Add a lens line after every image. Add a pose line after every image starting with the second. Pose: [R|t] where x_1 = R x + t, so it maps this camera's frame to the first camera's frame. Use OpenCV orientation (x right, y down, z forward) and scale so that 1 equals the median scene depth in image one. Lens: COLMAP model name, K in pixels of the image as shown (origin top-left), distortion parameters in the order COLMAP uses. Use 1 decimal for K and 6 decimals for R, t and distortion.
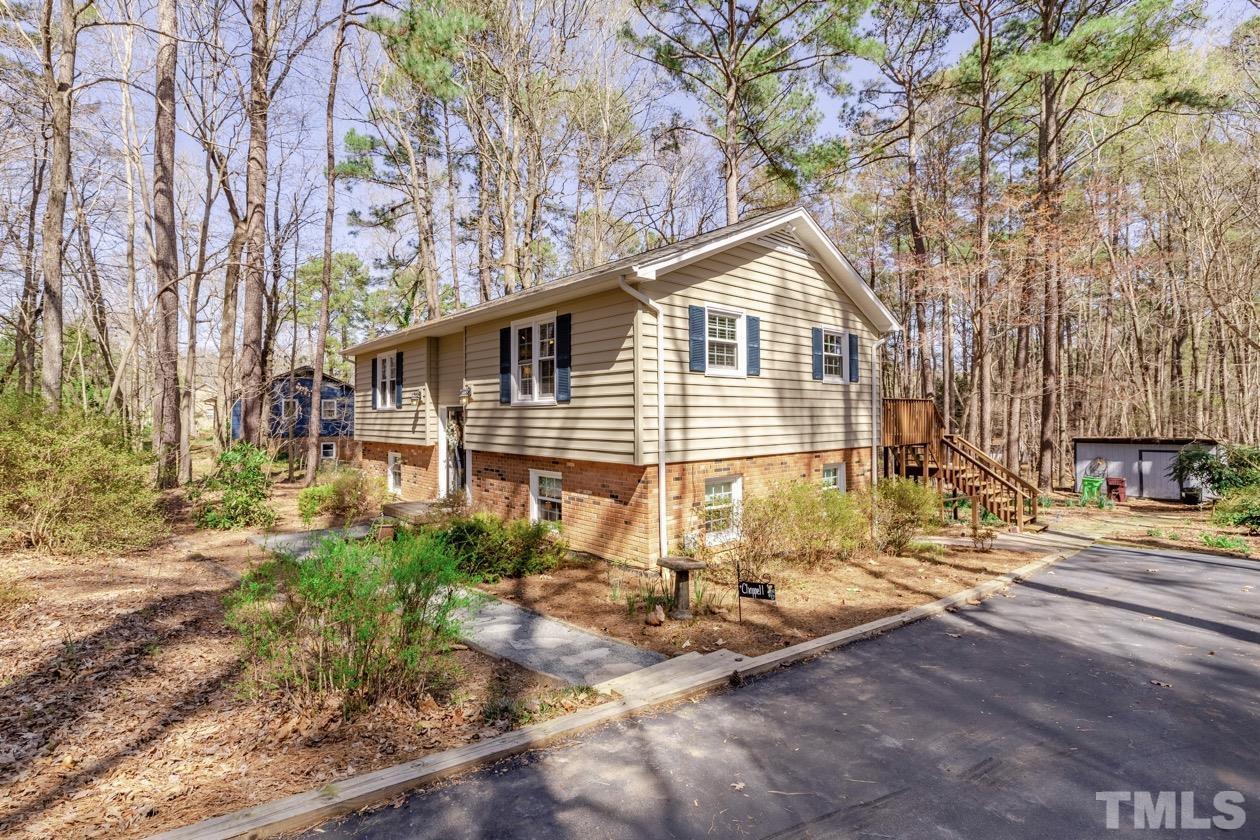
lens RADIAL K [[571.5, 0, 588.7], [0, 571.5, 426.6], [0, 0, 1]] dist [0.009531, 0.000130]
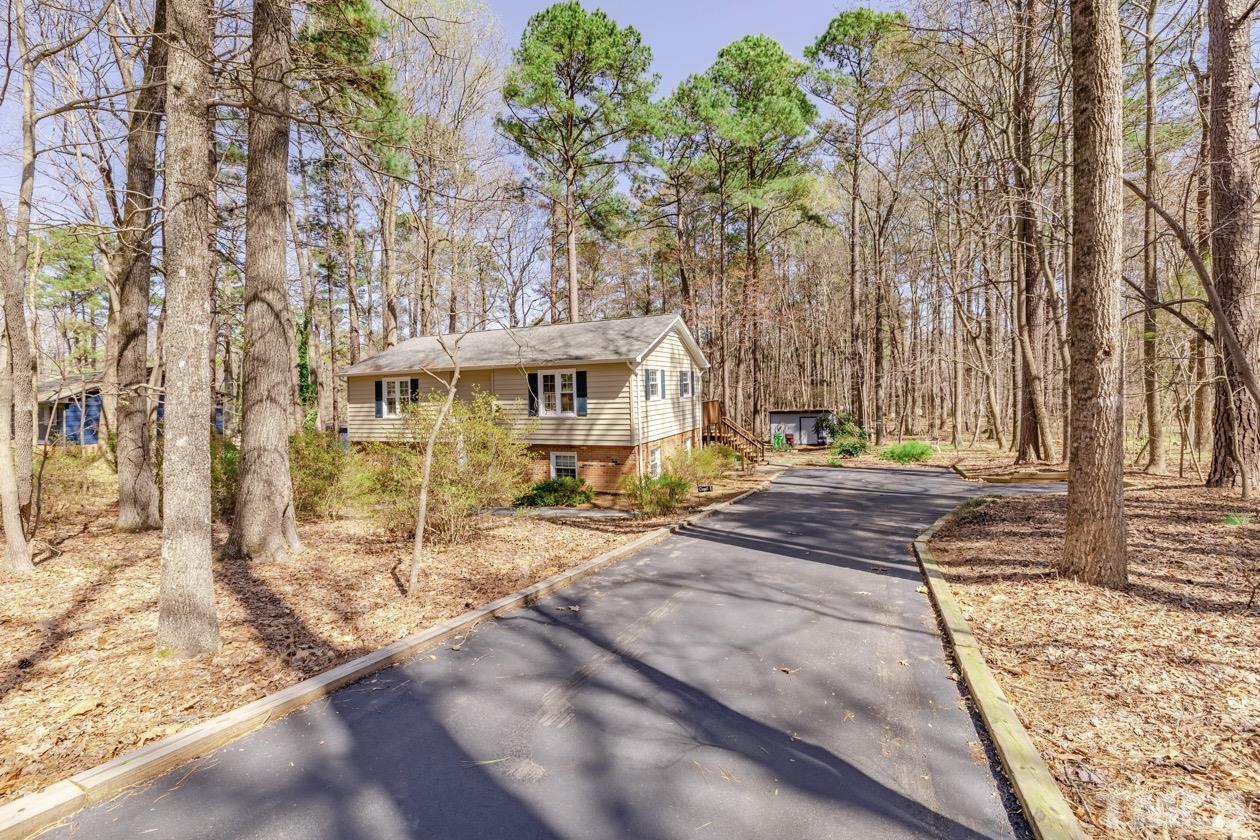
lens RADIAL K [[534.1, 0, 606.7], [0, 534.1, 415.8], [0, 0, 1]] dist [-0.002274, -0.000202]
pose [[0.910997, -0.045213, 0.409928, -0.661376], [0.036225, 0.998903, 0.029670, -0.087228], [-0.410819, -0.012179, 0.911635, -0.639082]]
